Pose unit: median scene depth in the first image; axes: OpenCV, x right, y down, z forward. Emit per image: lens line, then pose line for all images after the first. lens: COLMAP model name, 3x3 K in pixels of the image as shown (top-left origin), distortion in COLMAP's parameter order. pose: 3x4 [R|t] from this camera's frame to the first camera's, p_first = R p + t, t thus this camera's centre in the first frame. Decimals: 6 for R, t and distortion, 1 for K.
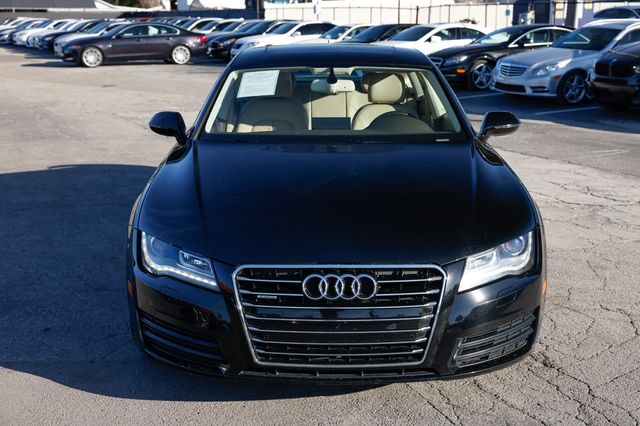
lens RADIAL K [[894.7, 0, 323.6], [0, 894.7, 212.8], [0, 0, 1]] dist [0.080121, 0.000000]
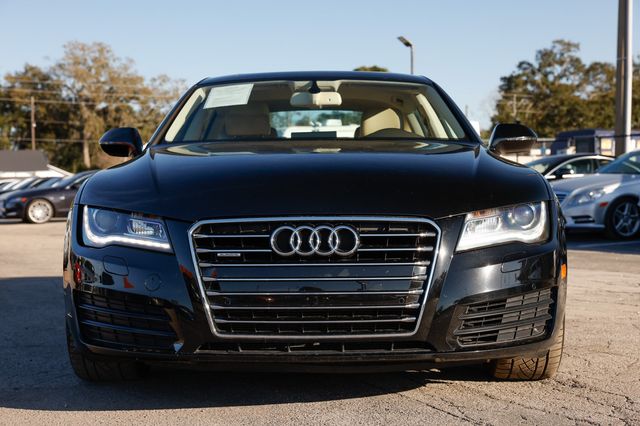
lens RADIAL K [[1118.5, 0, 316.8], [0, 1118.5, 215.0], [0, 0, 1]] dist [0.189127, 0.000000]
pose [[0.999932, -0.007888, -0.008614, 0.021015], [0.006002, 0.979700, -0.200379, 0.193519], [0.010020, 0.200314, 0.979681, -0.029771]]
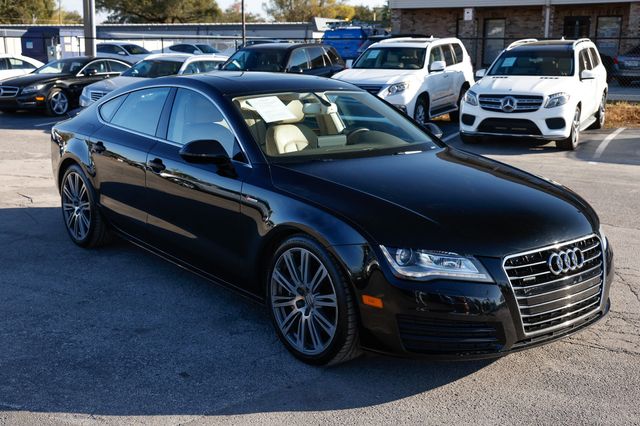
lens RADIAL K [[780.9, 0, 320.2], [0, 780.9, 212.3], [0, 0, 1]] dist [0.000206, 0.000000]
pose [[0.762621, -0.120942, 0.635439, -0.676016], [0.126971, 0.991243, 0.036277, -0.050075], [-0.634262, 0.053016, 0.771298, 0.258428]]
